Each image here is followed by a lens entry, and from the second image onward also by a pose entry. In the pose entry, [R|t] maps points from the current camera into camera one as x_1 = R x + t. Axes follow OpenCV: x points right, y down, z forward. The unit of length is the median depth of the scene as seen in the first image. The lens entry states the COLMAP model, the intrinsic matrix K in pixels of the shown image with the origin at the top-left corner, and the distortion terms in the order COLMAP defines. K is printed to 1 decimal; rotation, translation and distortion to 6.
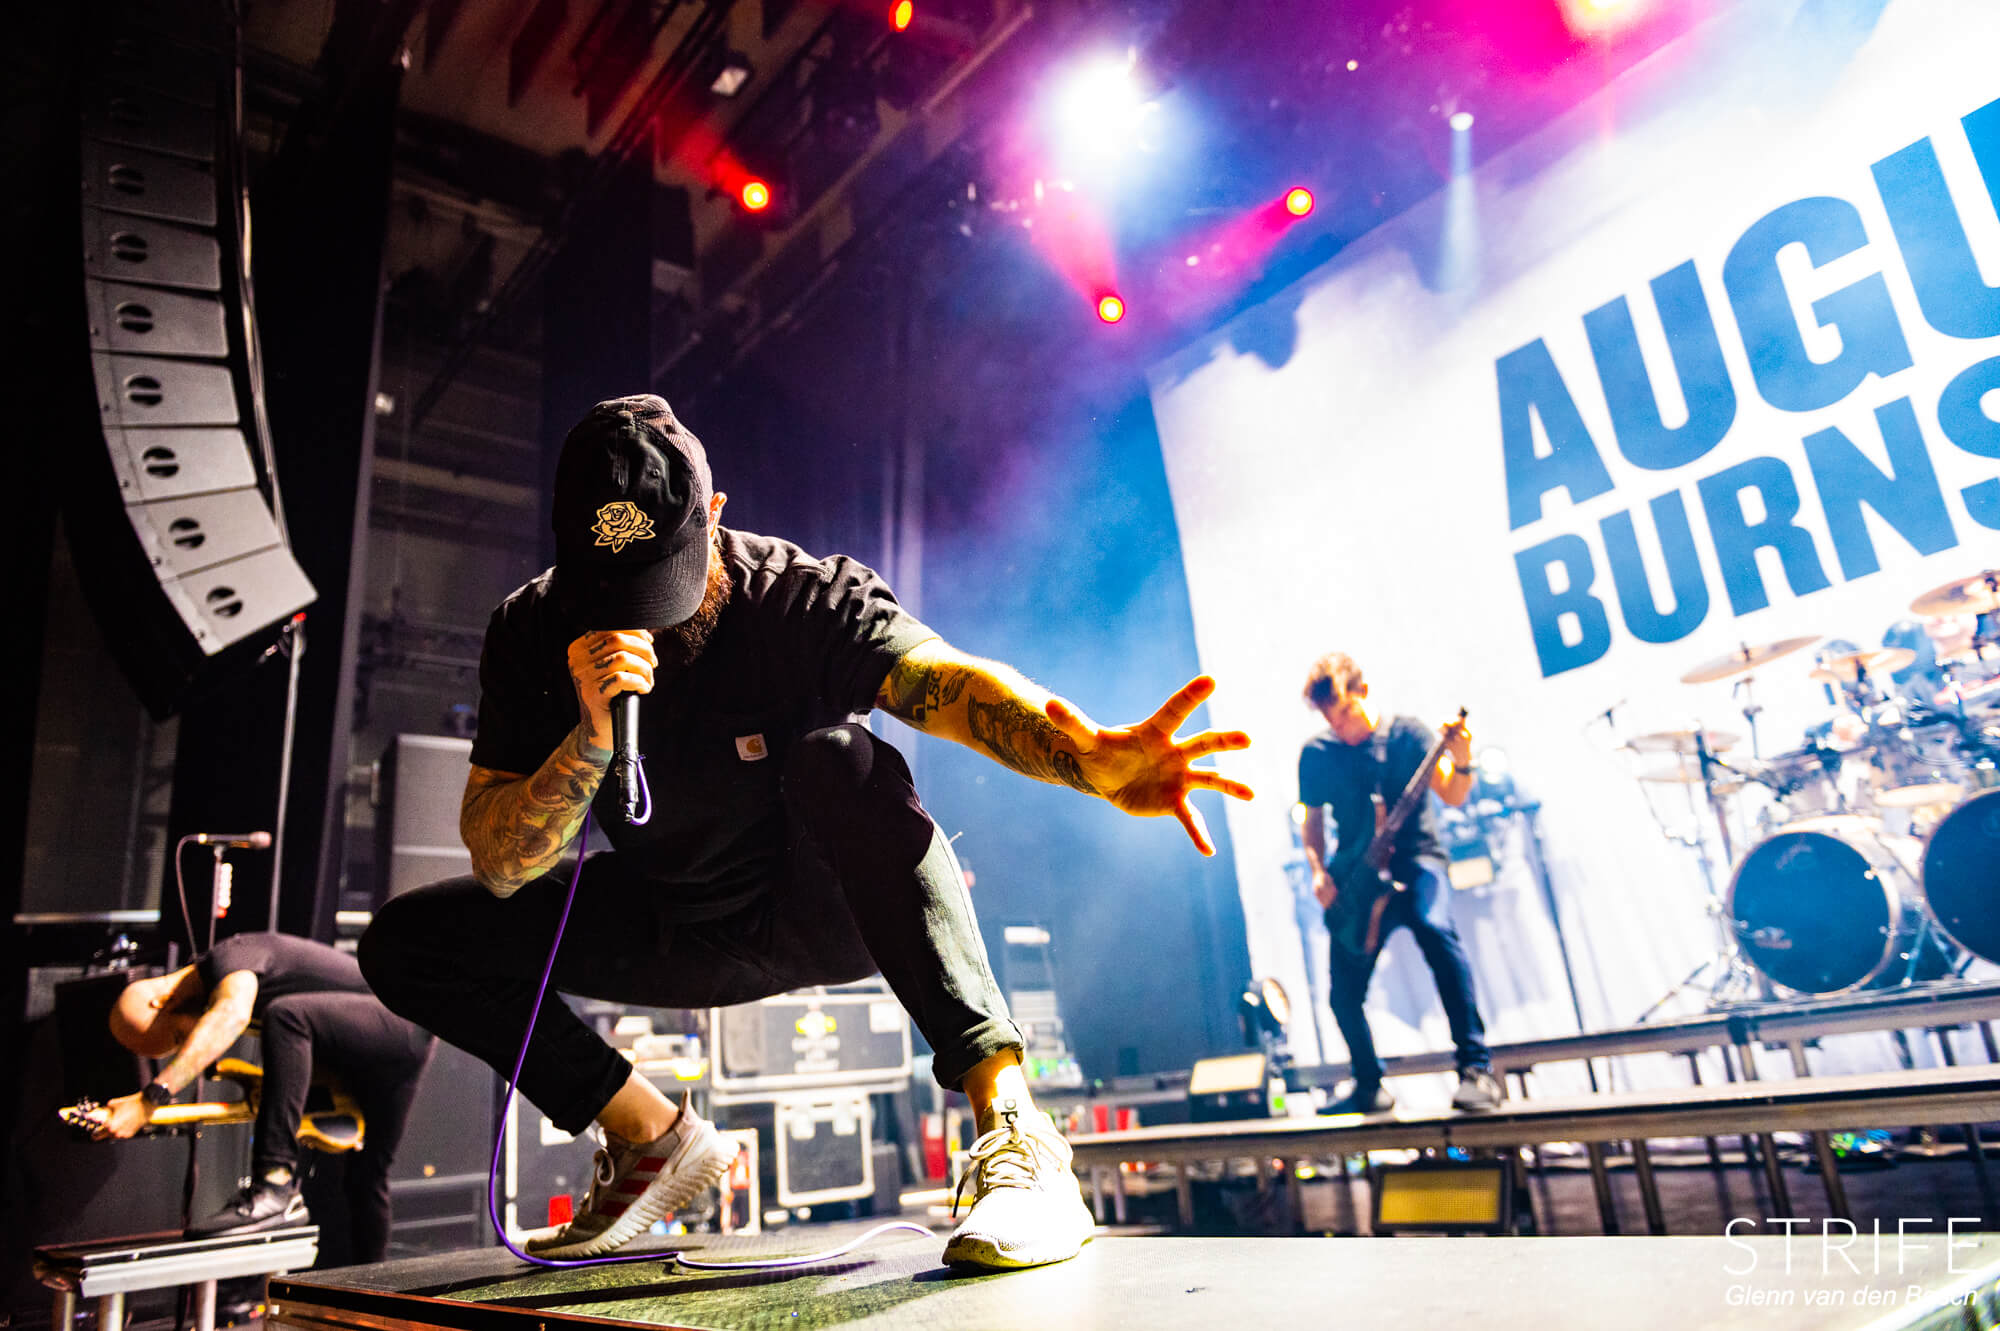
lens RADIAL K [[1335.7, 0, 1001.3], [0, 1335.7, 652.5], [0, 0, 1]] dist [-0.008699, -0.007870]
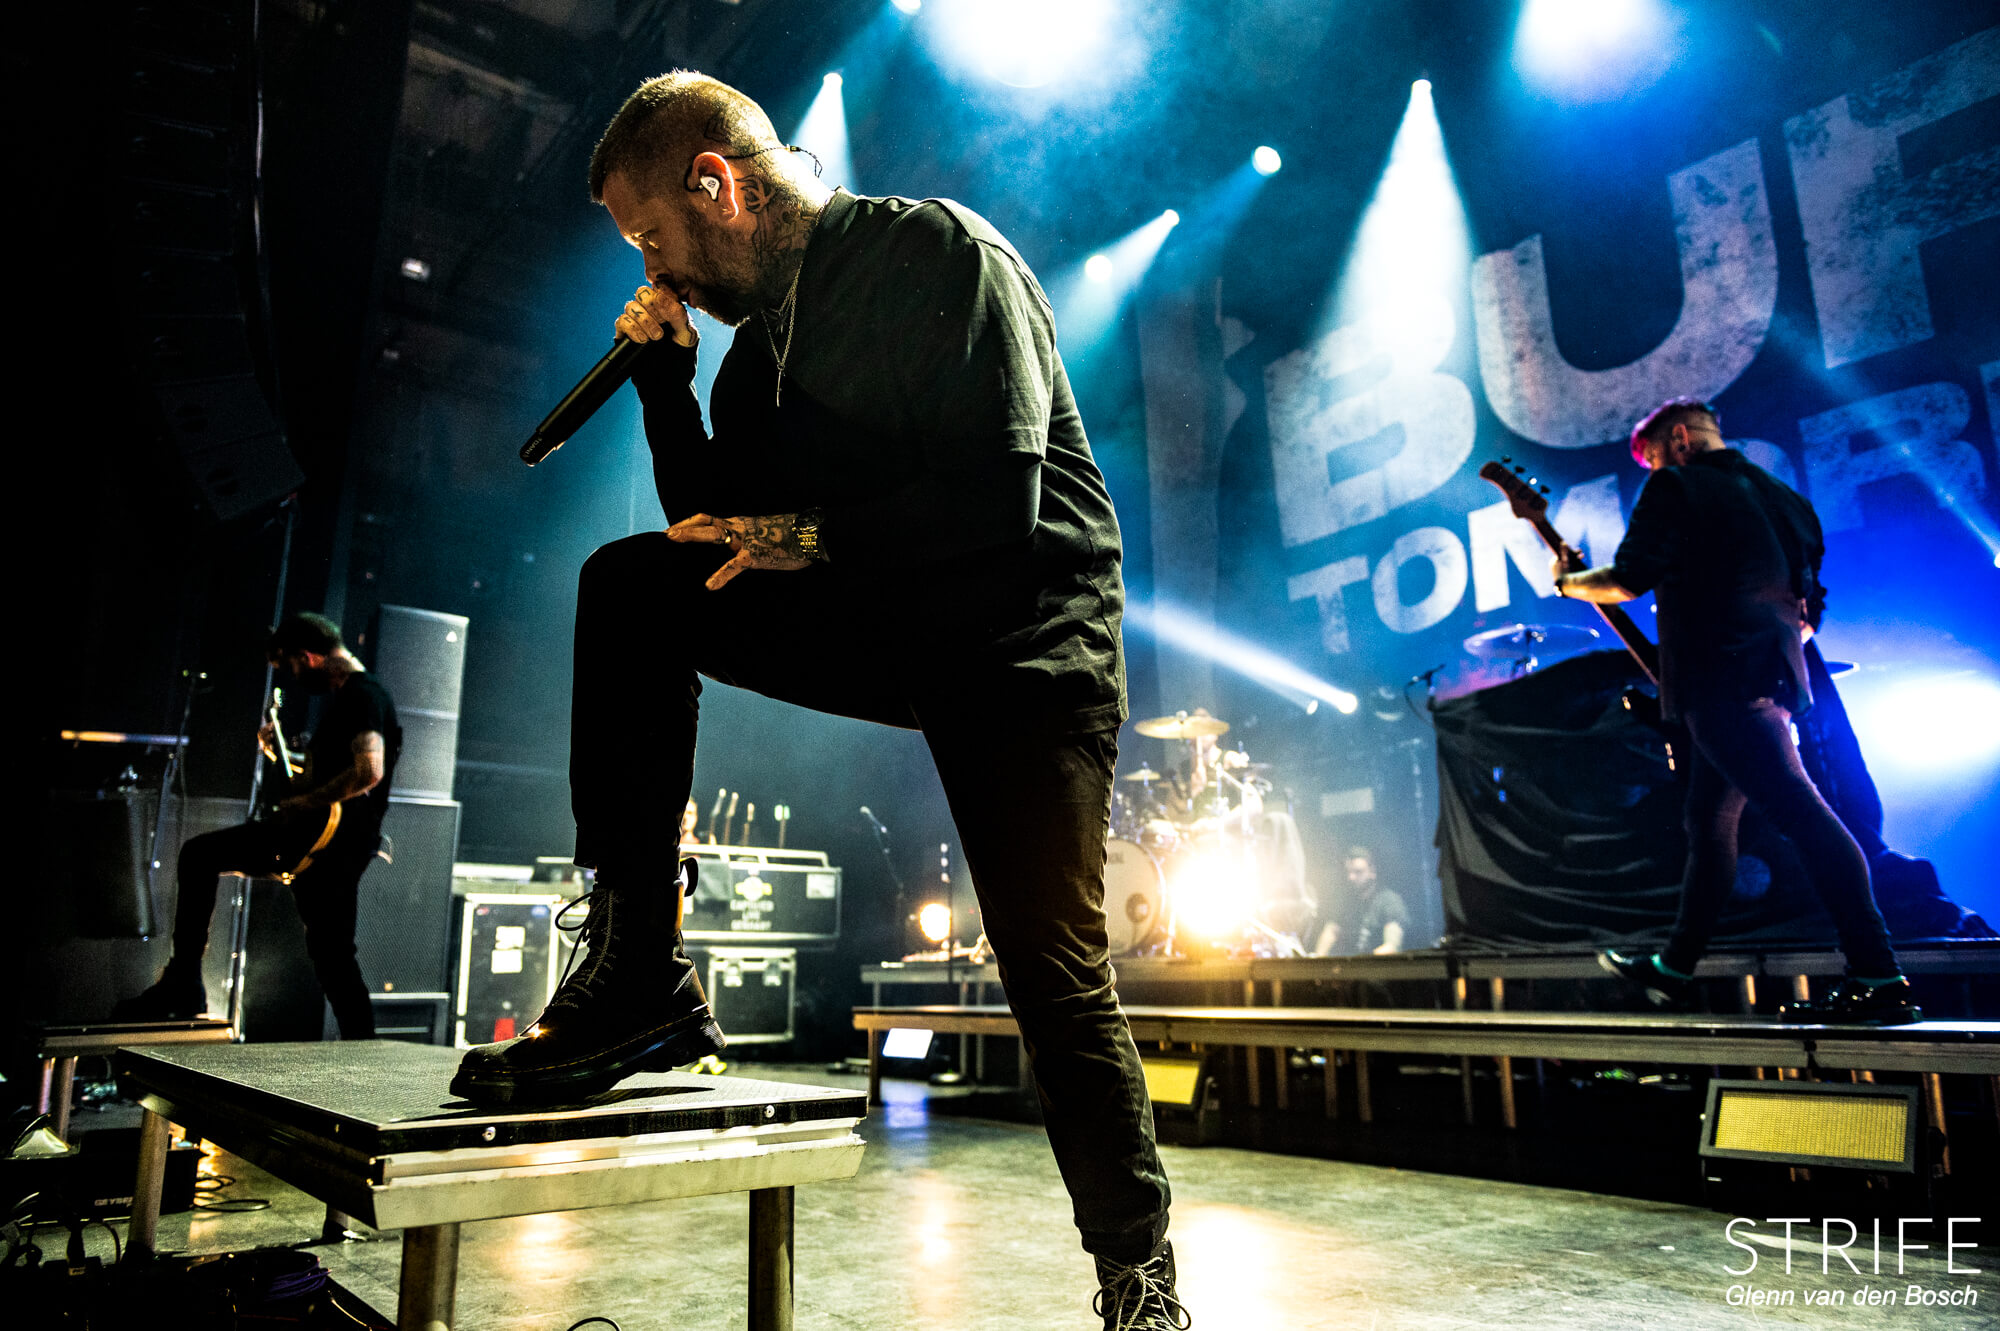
lens RADIAL K [[1335.7, 0, 1002.2], [0, 1335.7, 645.5], [0, 0, 1]] dist [-0.008699, -0.007870]
pose [[0.996434, 0.075286, -0.038101, 0.100732], [-0.071688, 0.993510, 0.088305, -0.036673], [0.044502, -0.085259, 0.995365, -0.082127]]
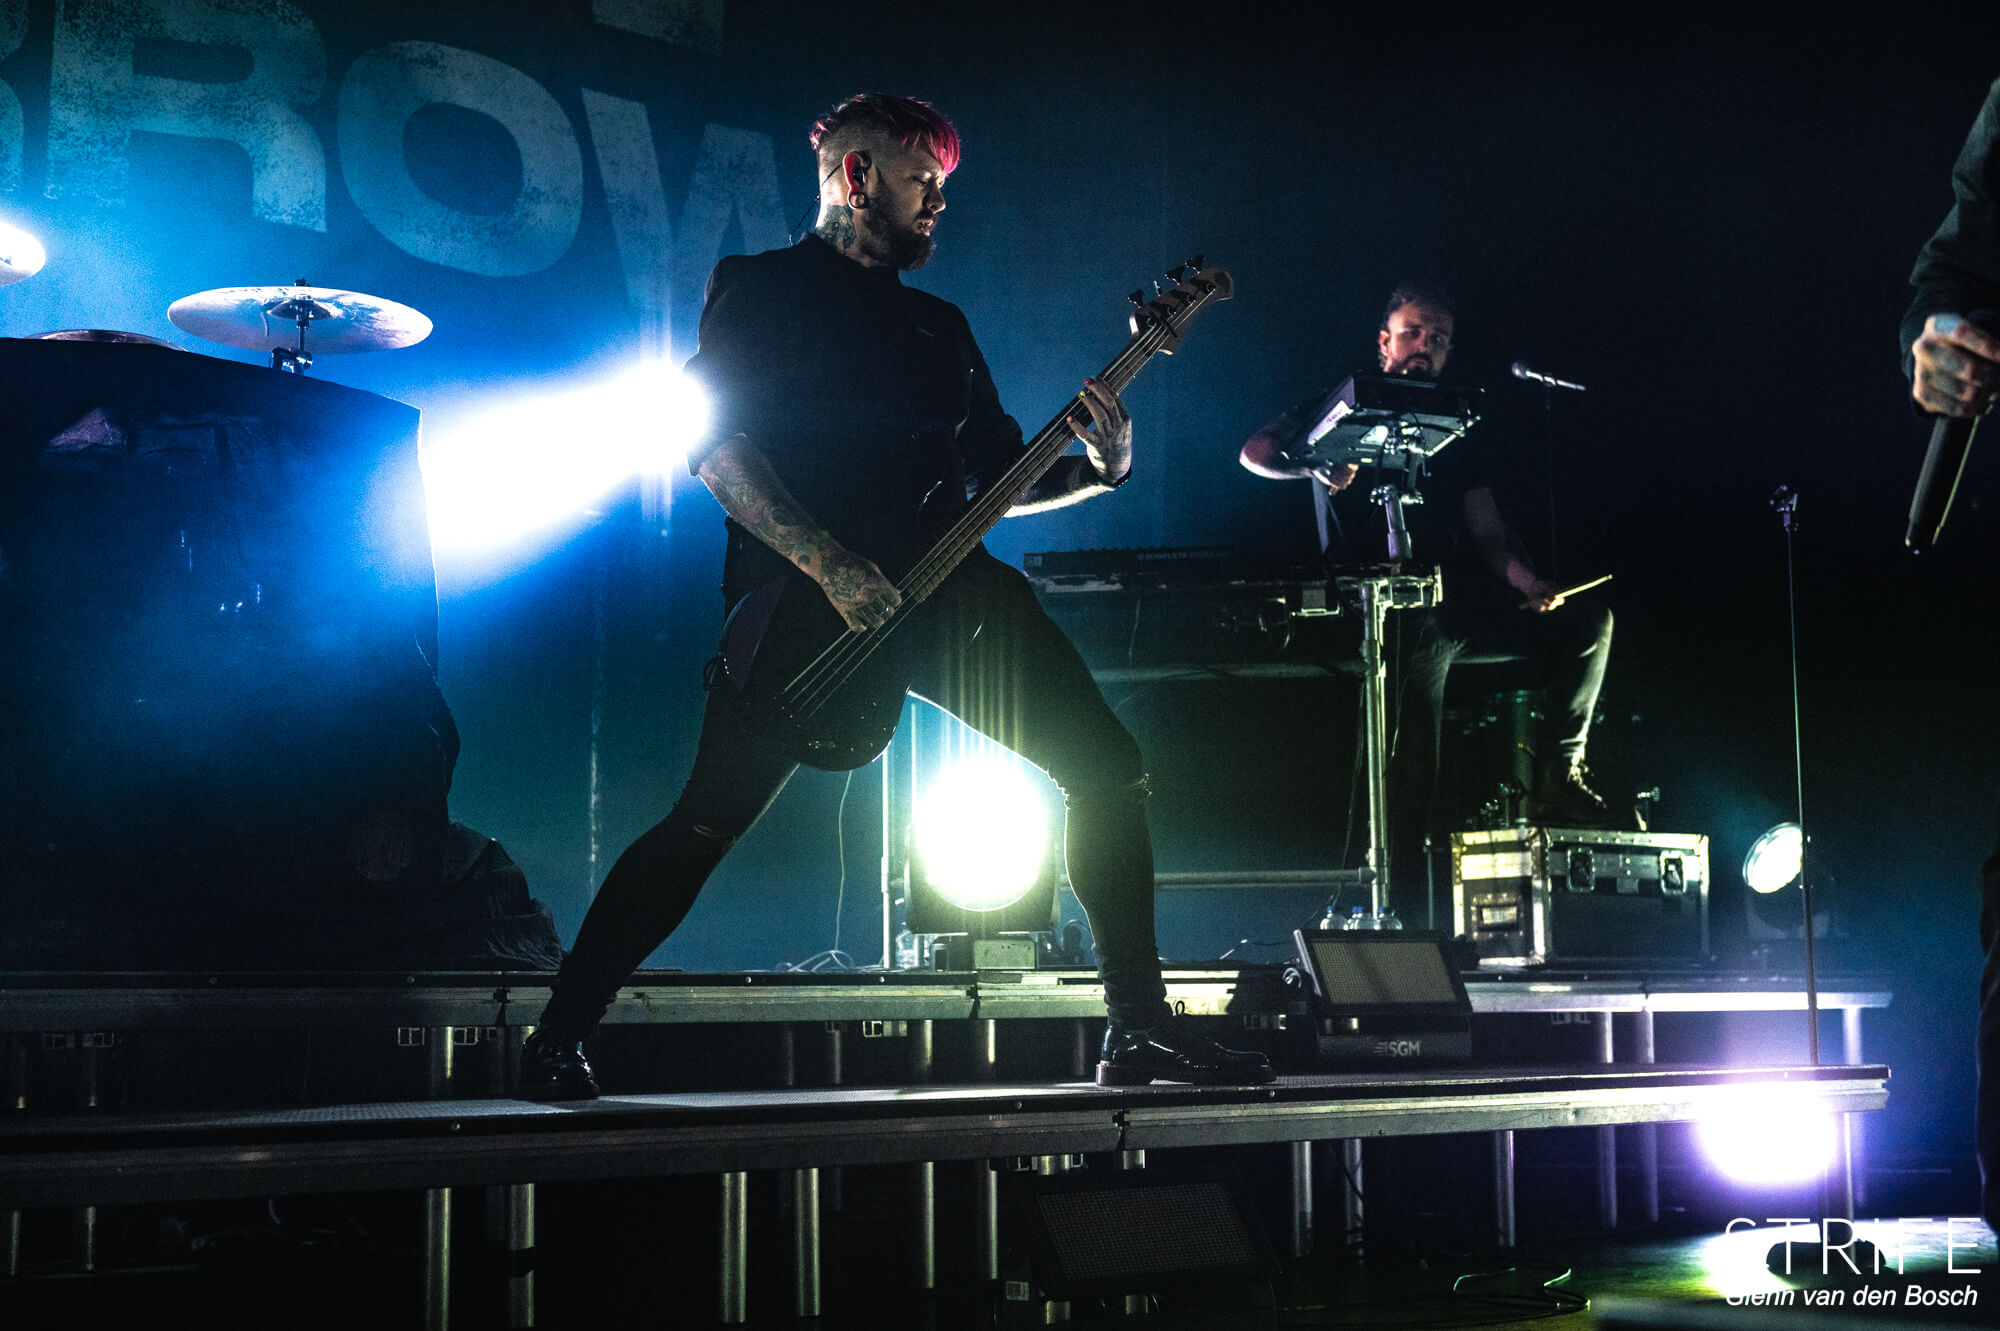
lens RADIAL K [[2839.4, 0, 1009.3], [0, 2839.4, 643.5], [0, 0, 1]] dist [0.020355, 0.000000]
pose [[0.001737, 0.218049, 0.975936, -0.233310], [-0.316232, 0.925974, -0.206323, 0.129505], [-0.948680, -0.308264, 0.070562, 0.306374]]
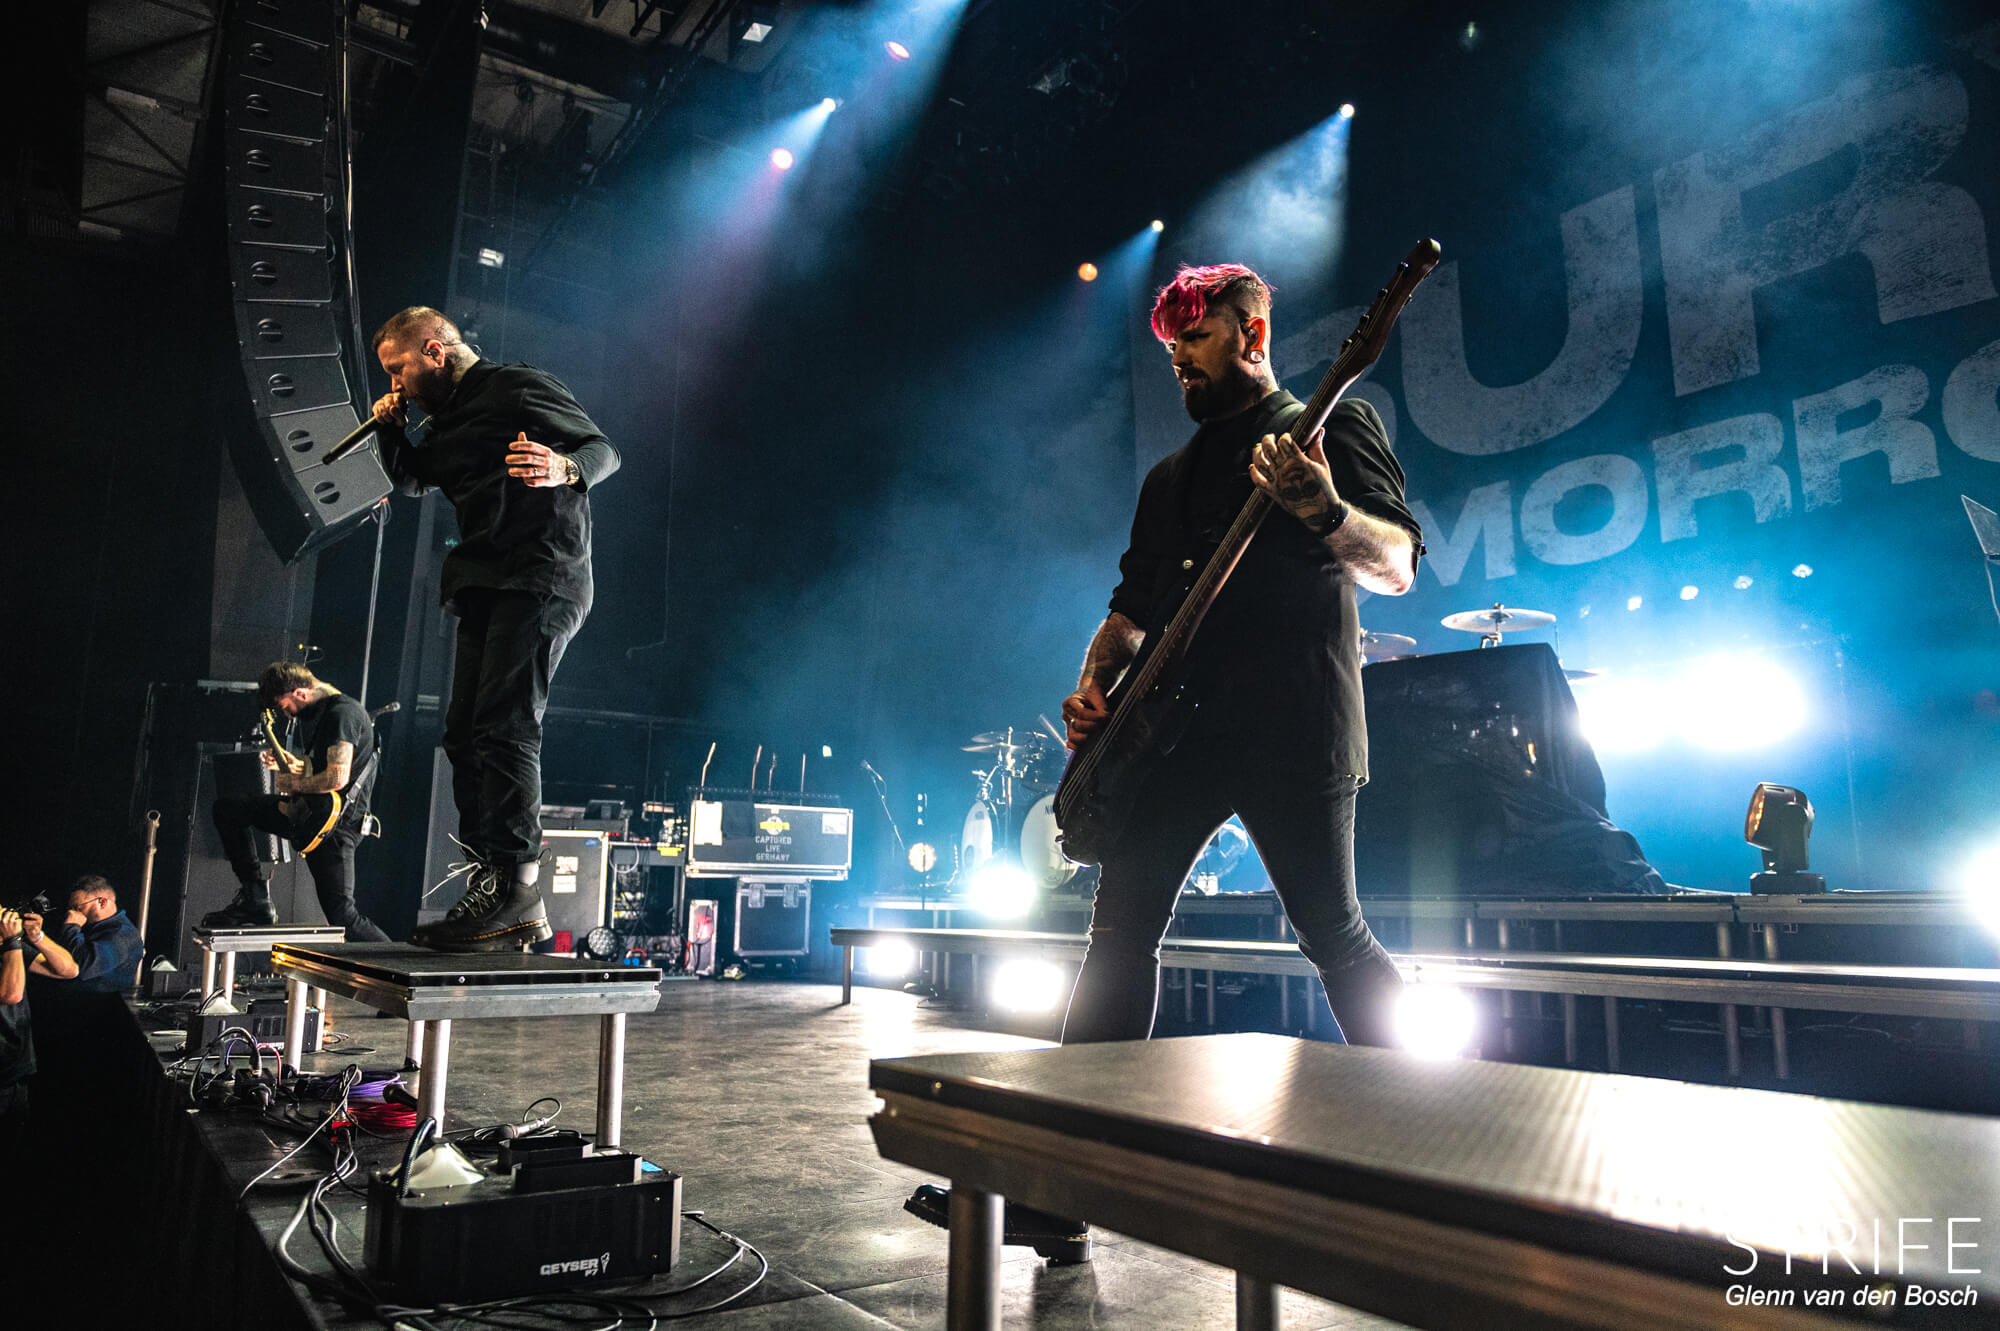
lens RADIAL K [[1335.7, 0, 993.8], [0, 1335.7, 648.1], [0, 0, 1]] dist [-0.008699, -0.007870]
pose [[0.991261, 0.084917, -0.100946, 0.200586], [-0.069590, 0.986731, 0.146696, -0.102235], [0.112064, -0.138389, 0.984017, -0.239393]]
